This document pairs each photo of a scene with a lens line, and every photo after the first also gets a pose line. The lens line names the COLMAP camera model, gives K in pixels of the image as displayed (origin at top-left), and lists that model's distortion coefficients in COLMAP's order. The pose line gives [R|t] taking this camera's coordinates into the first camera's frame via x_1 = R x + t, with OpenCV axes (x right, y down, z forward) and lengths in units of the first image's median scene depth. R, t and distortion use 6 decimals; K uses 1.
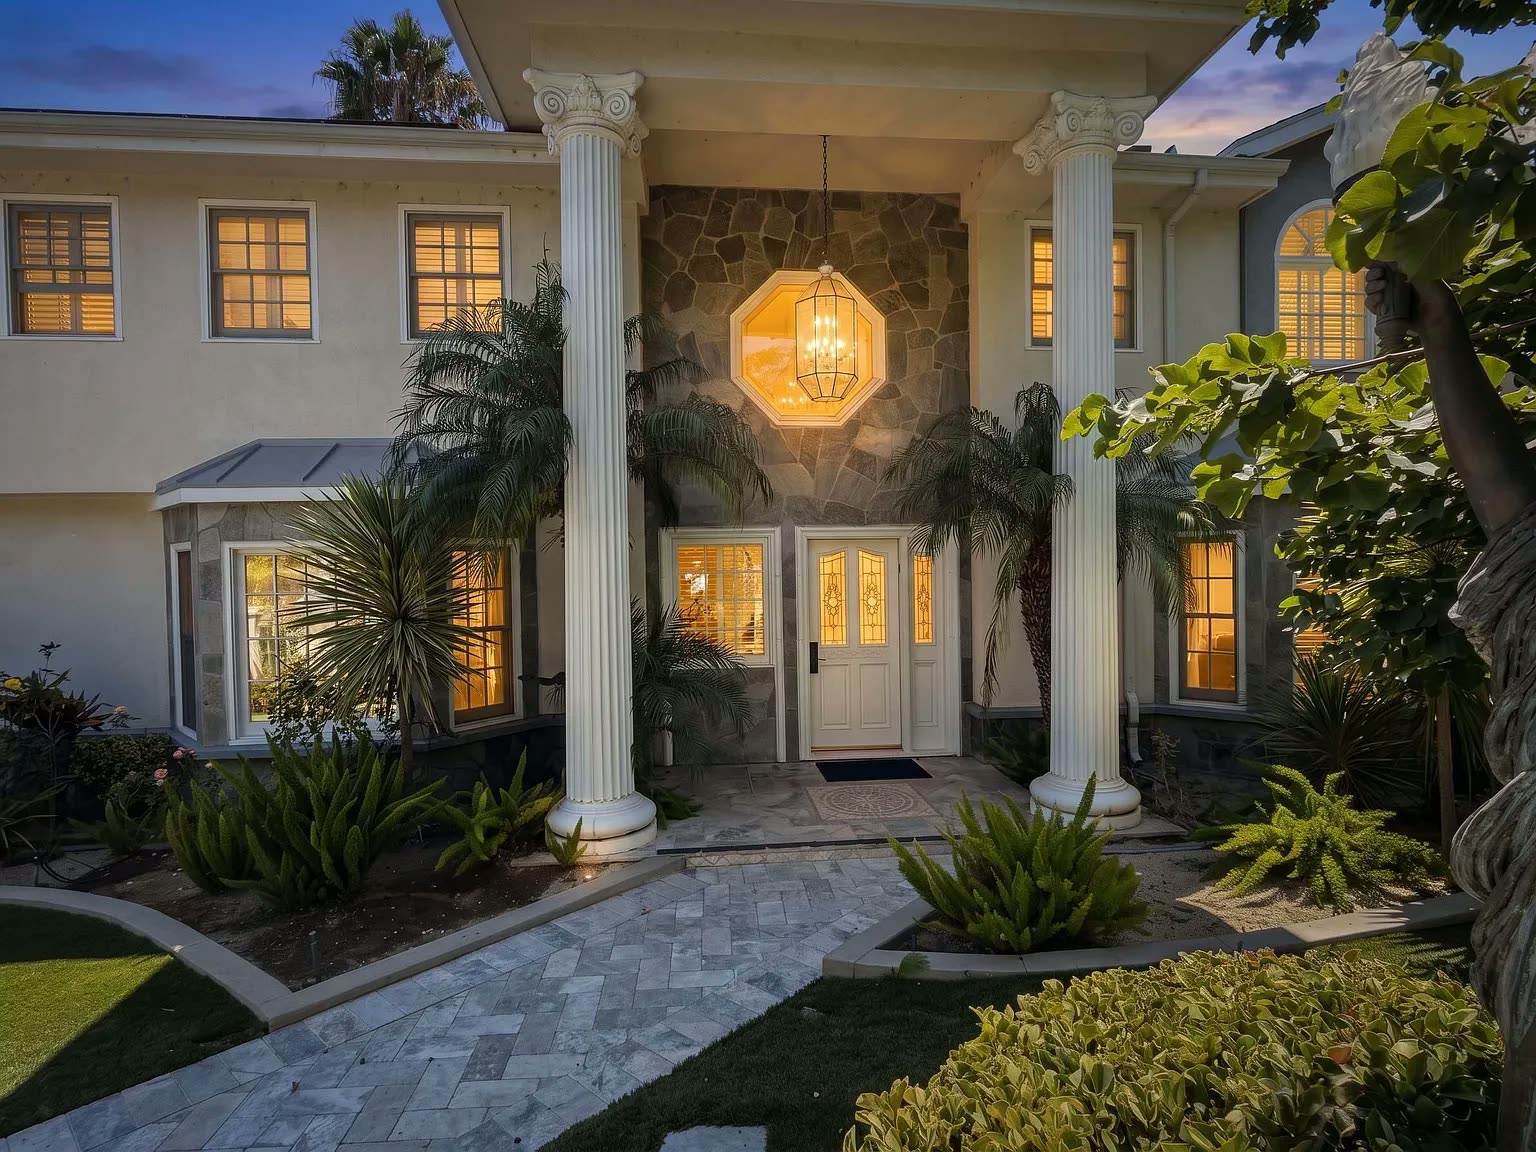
lens RADIAL K [[838.3, 0, 773.2], [0, 838.3, 570.7], [0, 0, 1]] dist [0.013665, -0.000108]
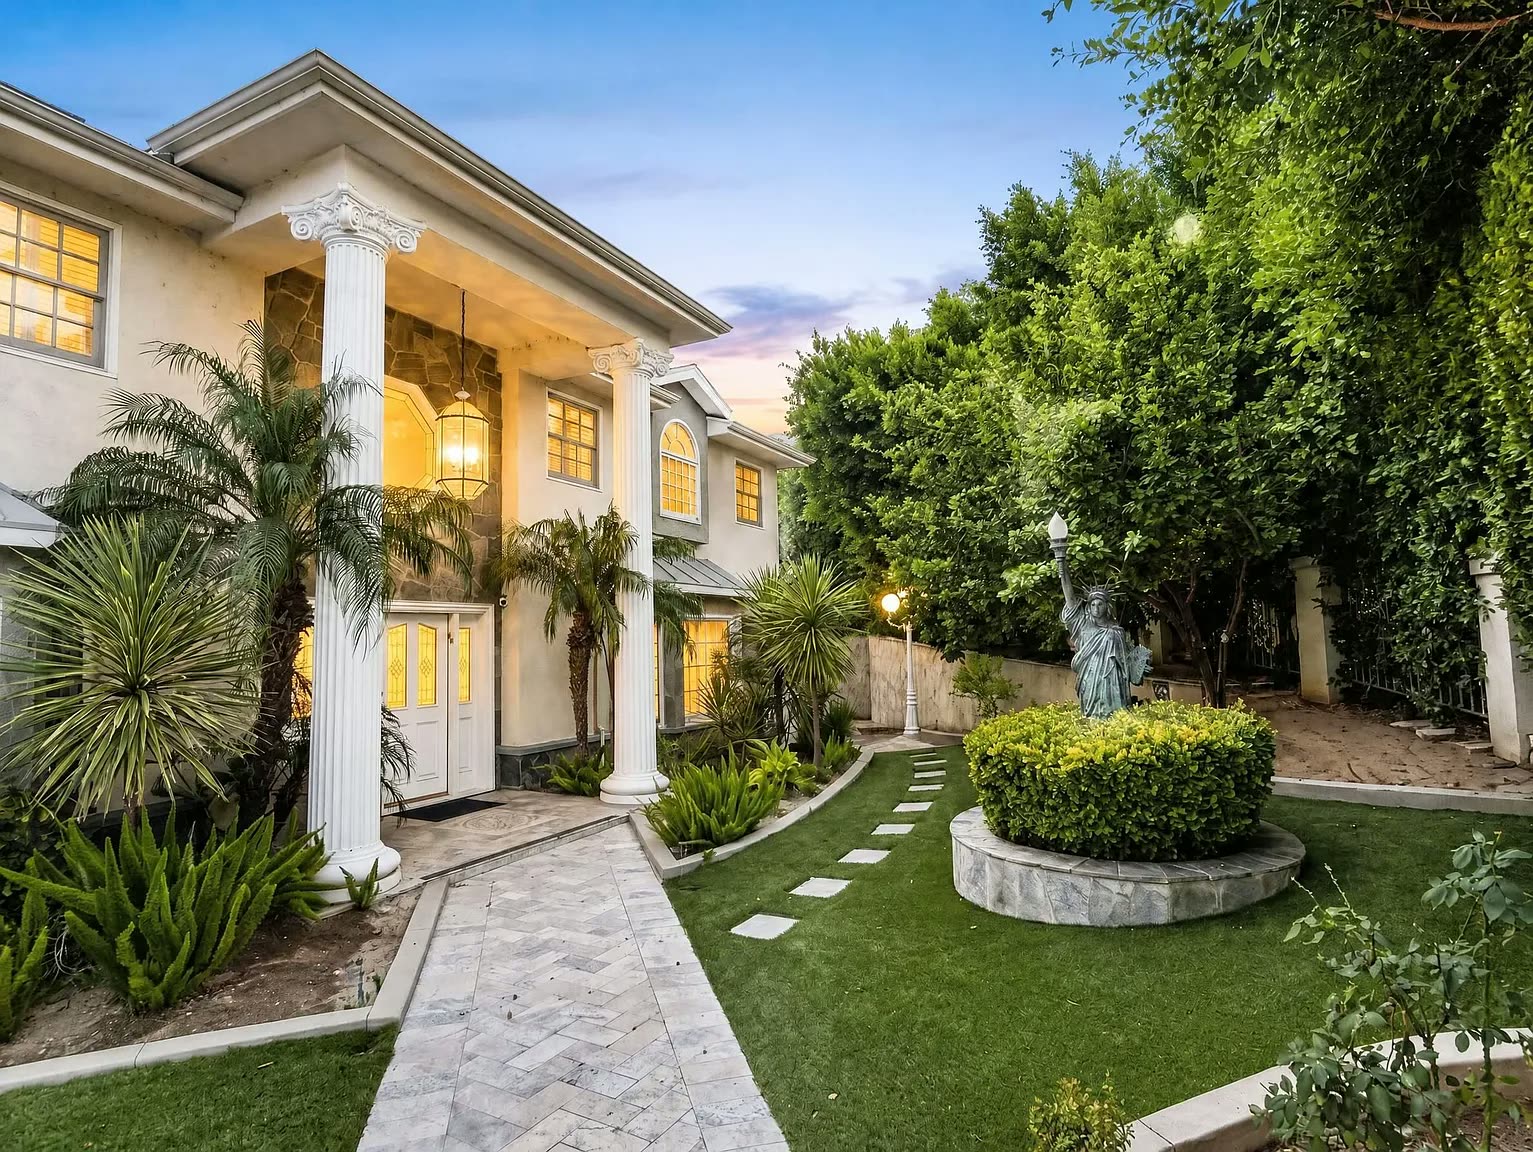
lens RADIAL K [[836.6, 0, 771.6], [0, 836.6, 570.7], [0, 0, 1]] dist [0.013665, -0.000108]
pose [[0.552667, 0.059056, 0.831307, -0.824692], [0.027708, 0.995633, -0.089150, 0.028359], [-0.832942, 0.072304, 0.548617, -0.059967]]
